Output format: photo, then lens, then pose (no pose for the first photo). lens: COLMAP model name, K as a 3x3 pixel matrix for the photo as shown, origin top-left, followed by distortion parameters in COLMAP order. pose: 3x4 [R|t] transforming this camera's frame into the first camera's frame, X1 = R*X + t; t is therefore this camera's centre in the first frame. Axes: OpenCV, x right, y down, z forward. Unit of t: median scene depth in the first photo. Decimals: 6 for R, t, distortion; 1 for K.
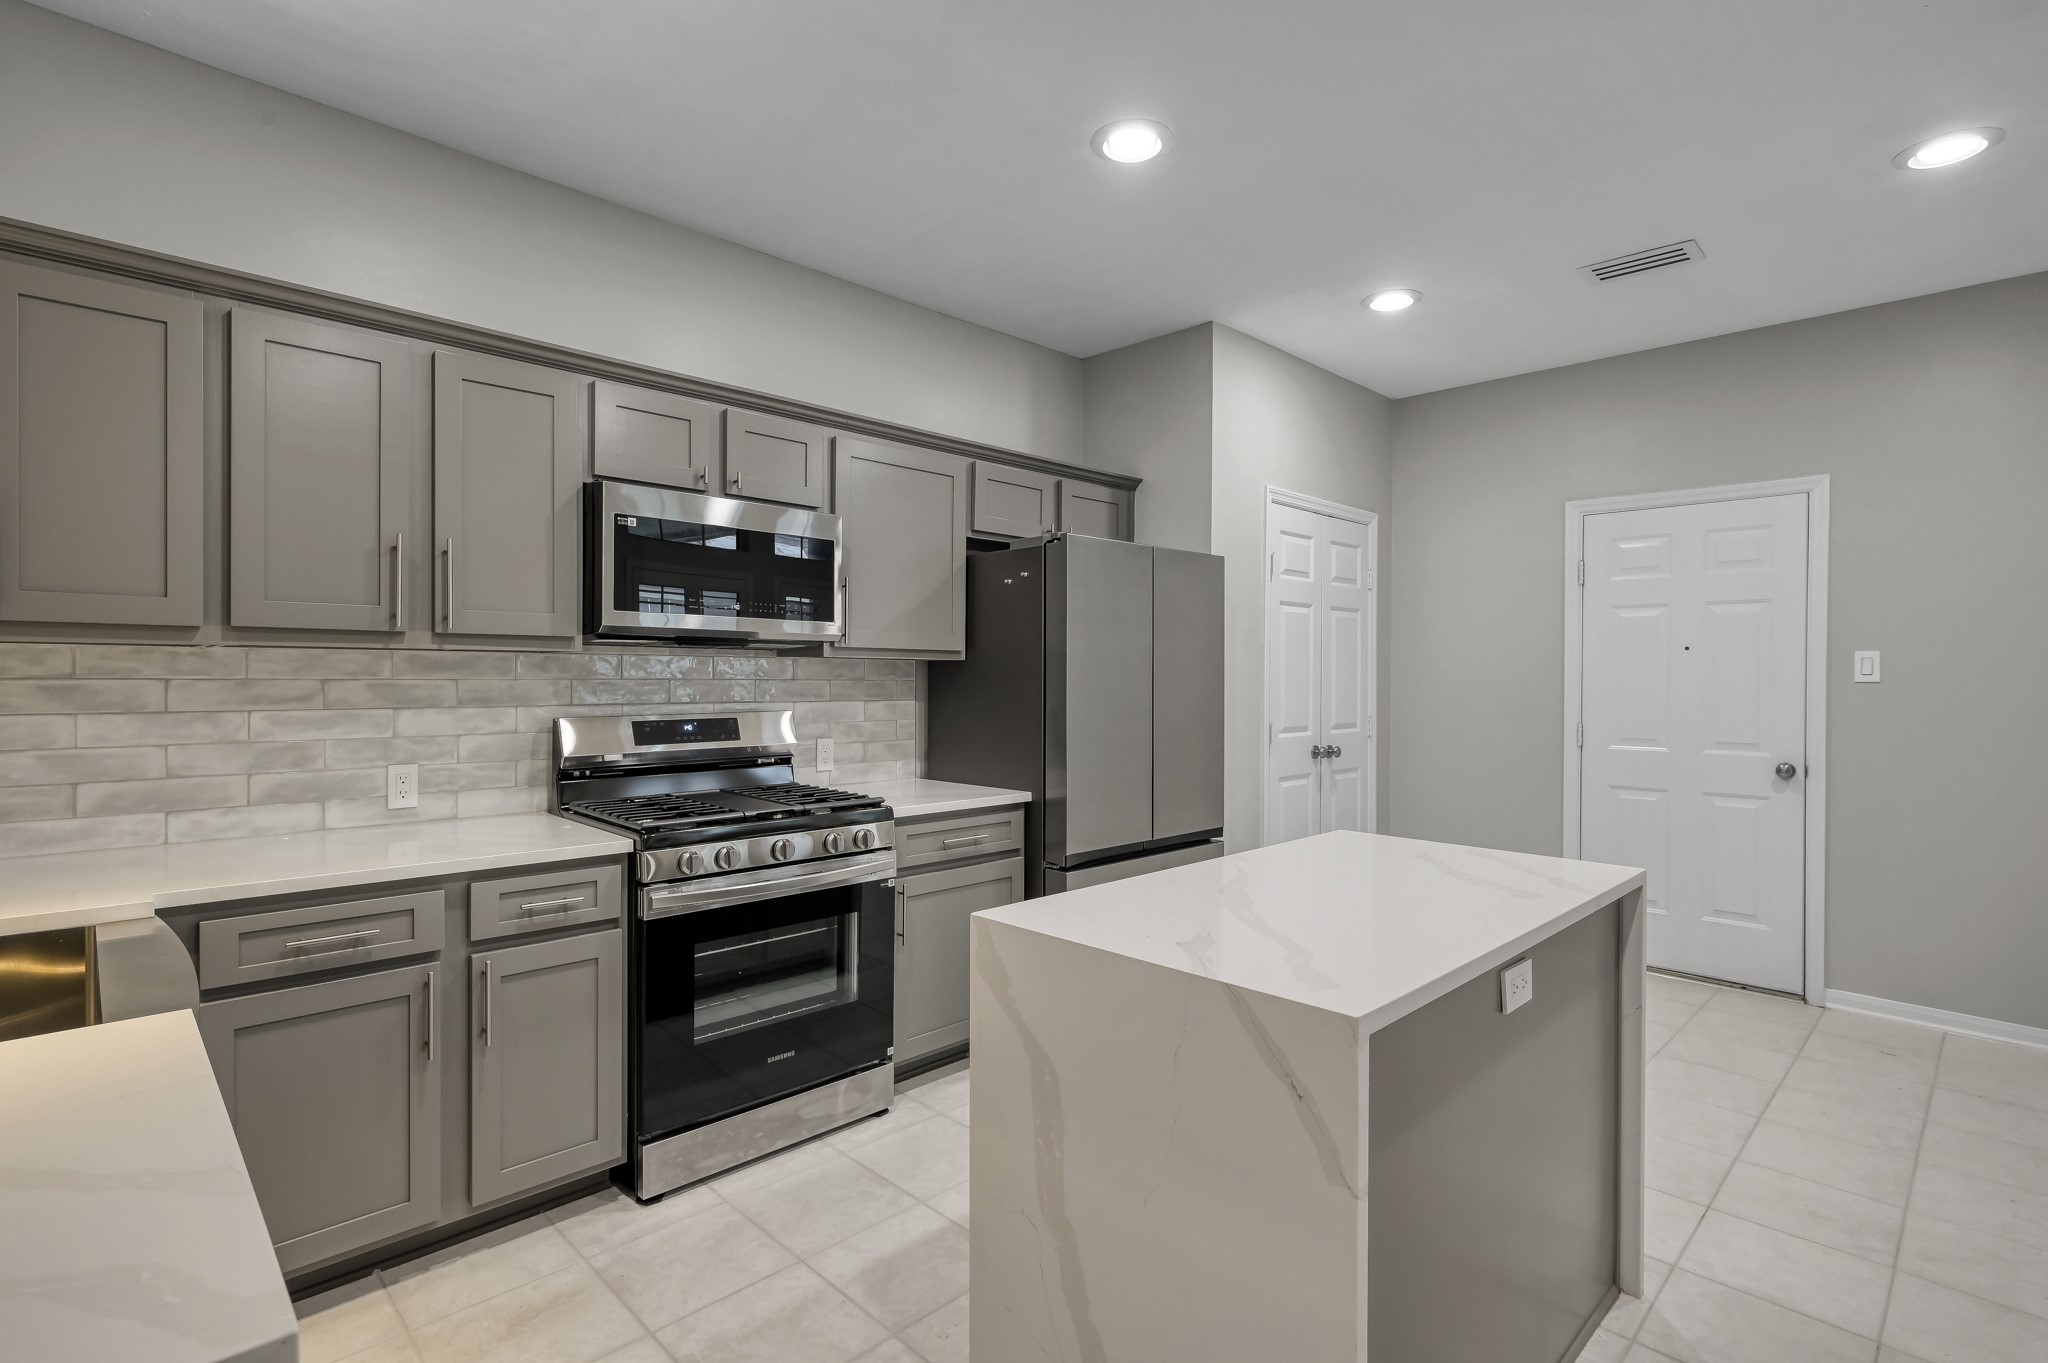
lens RADIAL K [[970.0, 0, 1029.6], [0, 970.0, 675.6], [0, 0, 1]] dist [-0.000927, 0.001363]
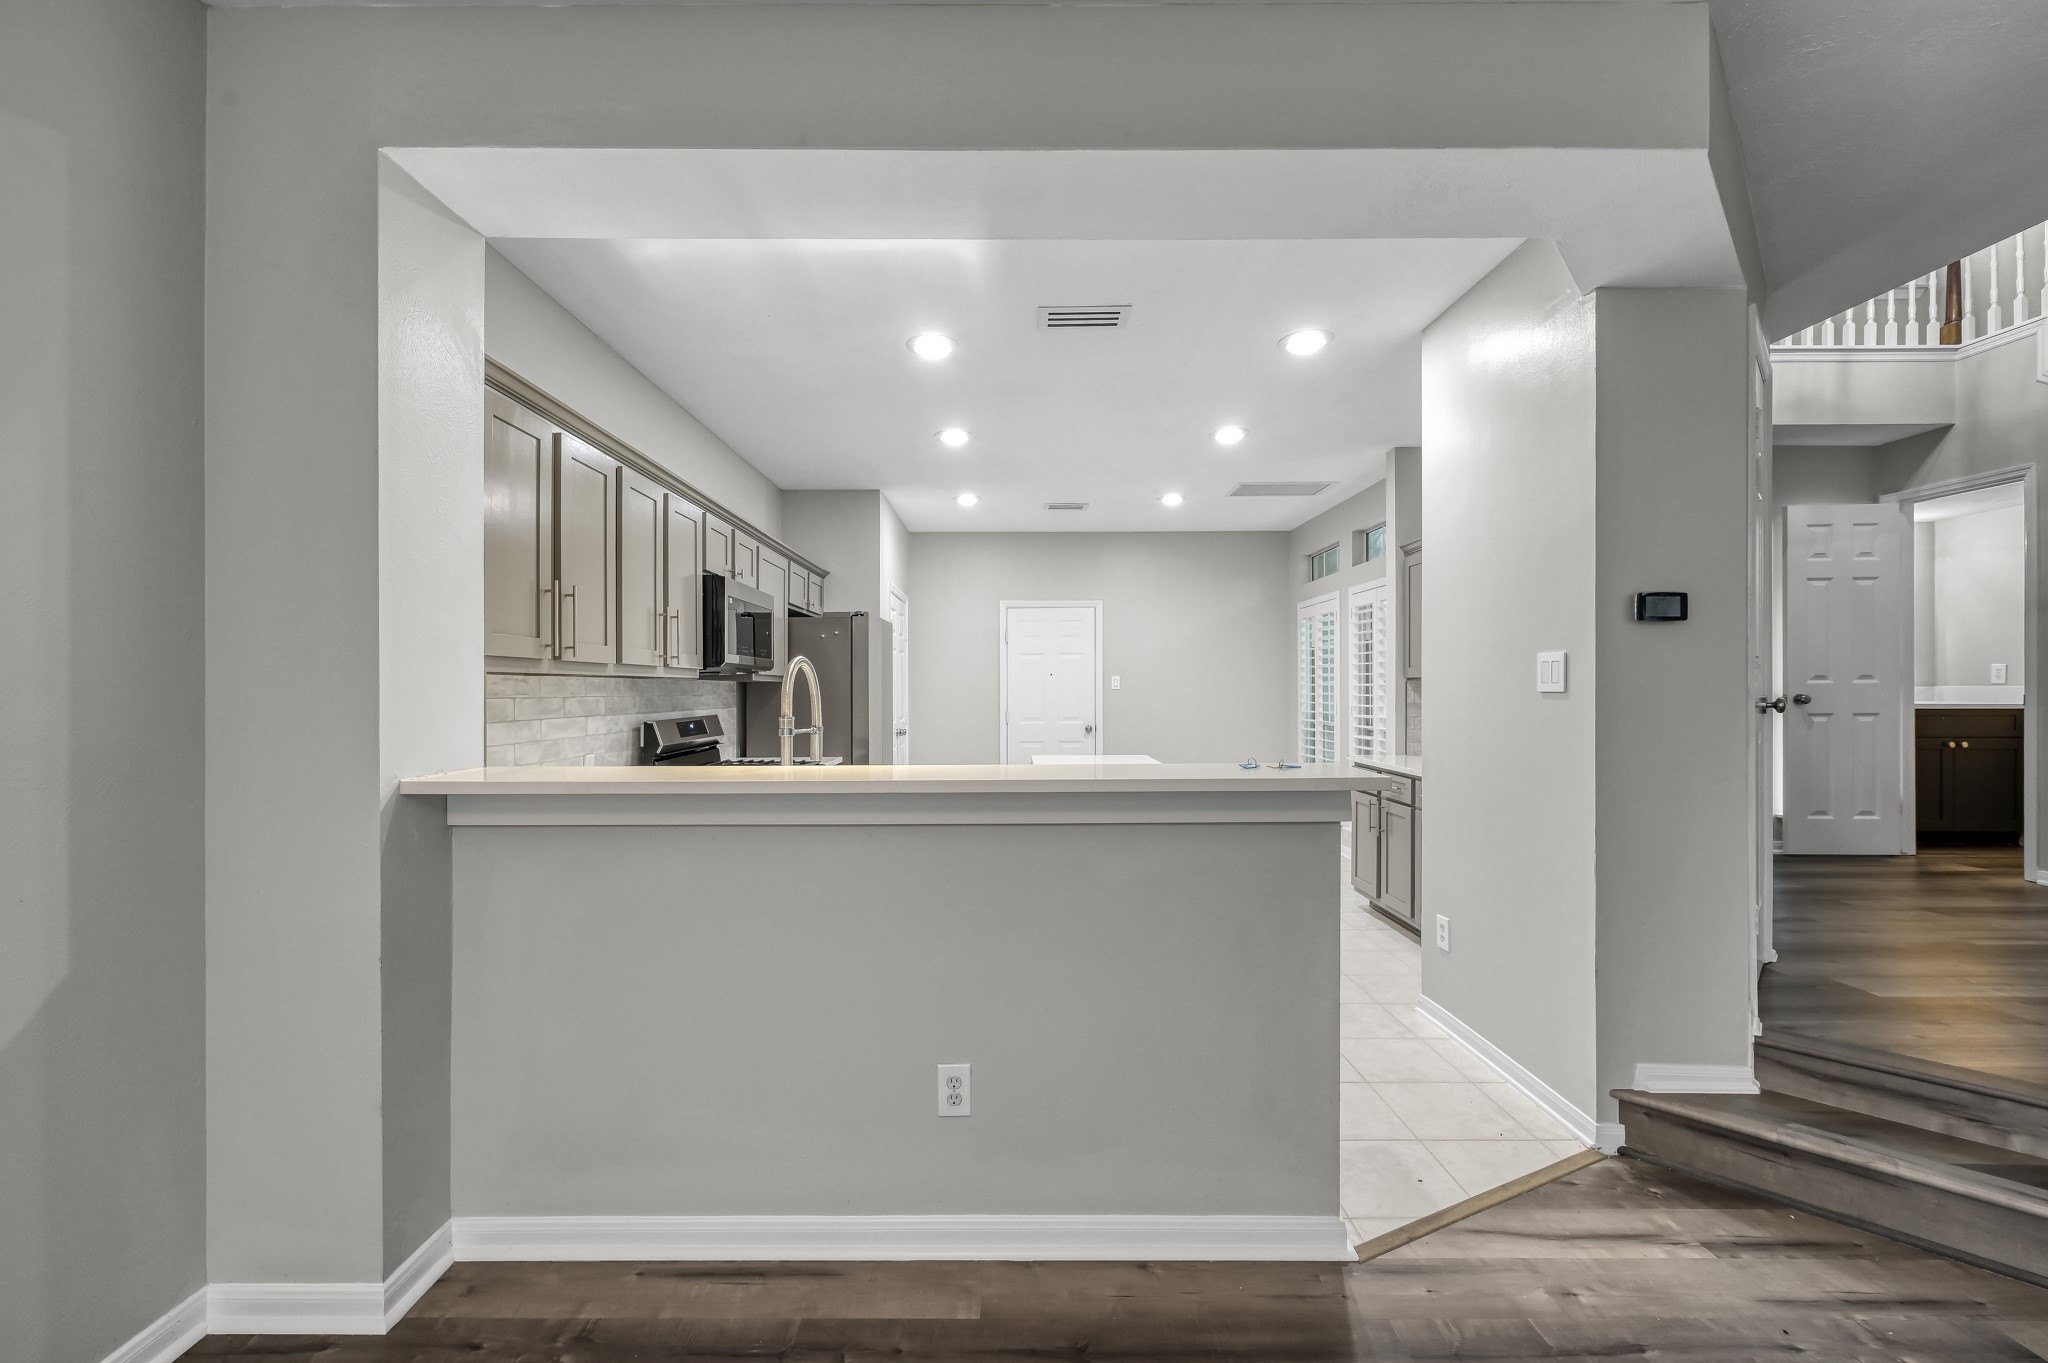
lens RADIAL K [[808.9, 0, 1008.7], [0, 808.9, 689.6], [0, 0, 1]] dist [-0.002349, 0.001109]
pose [[0.702887, -0.011058, 0.711216, -0.724919], [0.013709, 0.999904, 0.001998, -0.000269], [-0.711170, 0.008346, 0.702971, -0.207239]]
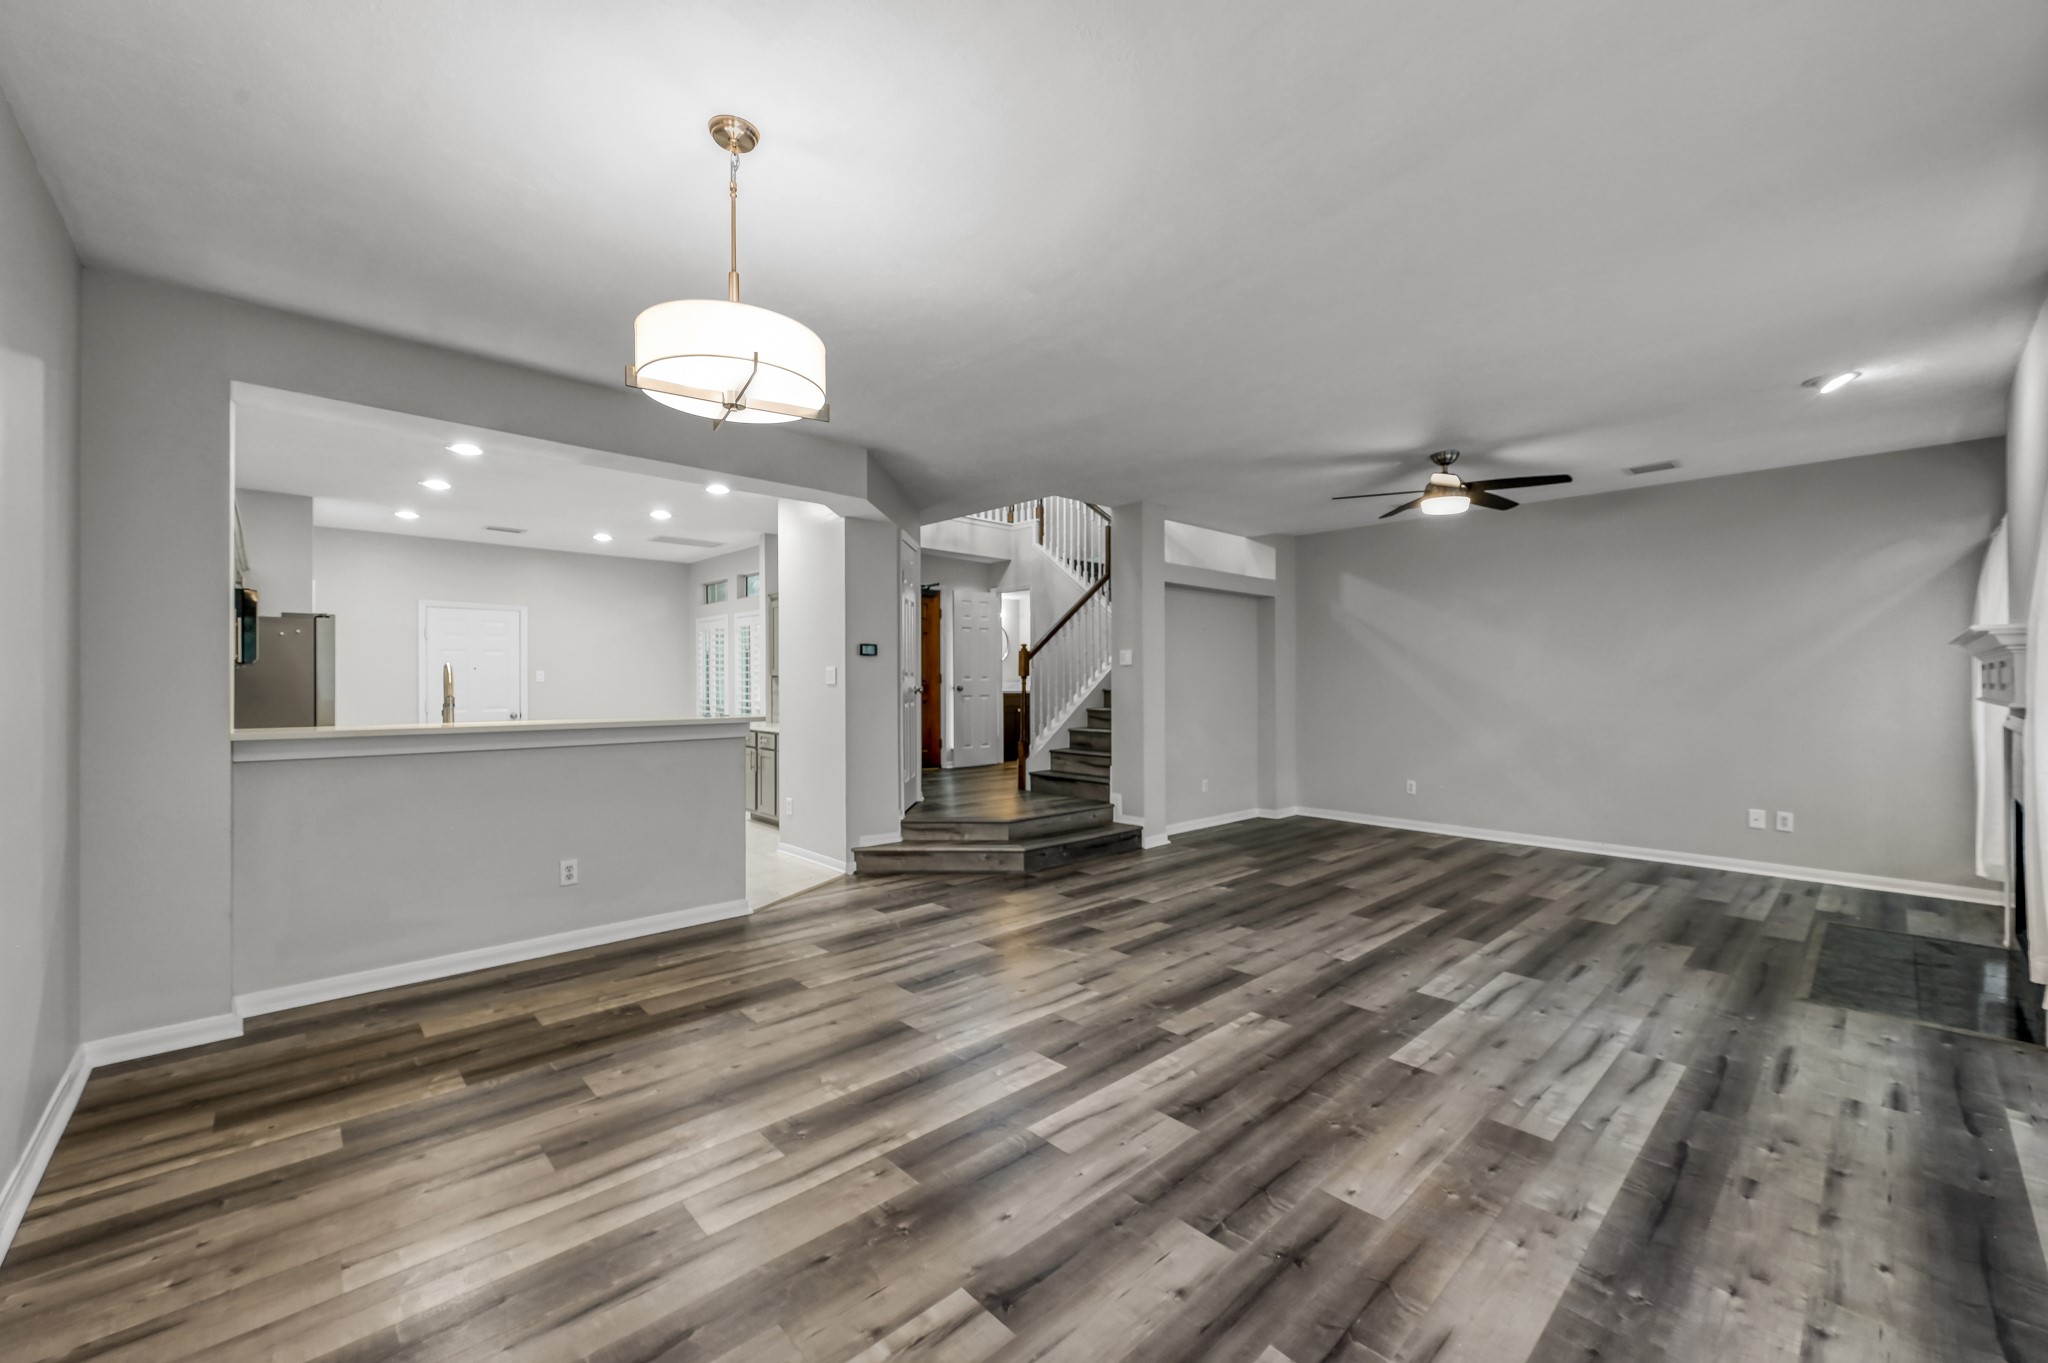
lens RADIAL K [[808.9, 0, 1027.1], [0, 808.9, 698.5], [0, 0, 1]] dist [-0.002349, 0.001109]
pose [[0.018156, -0.029411, 0.999402, -1.438856], [0.006038, 0.999552, 0.029306, -0.005934], [-0.999817, 0.005502, 0.018325, -0.449431]]
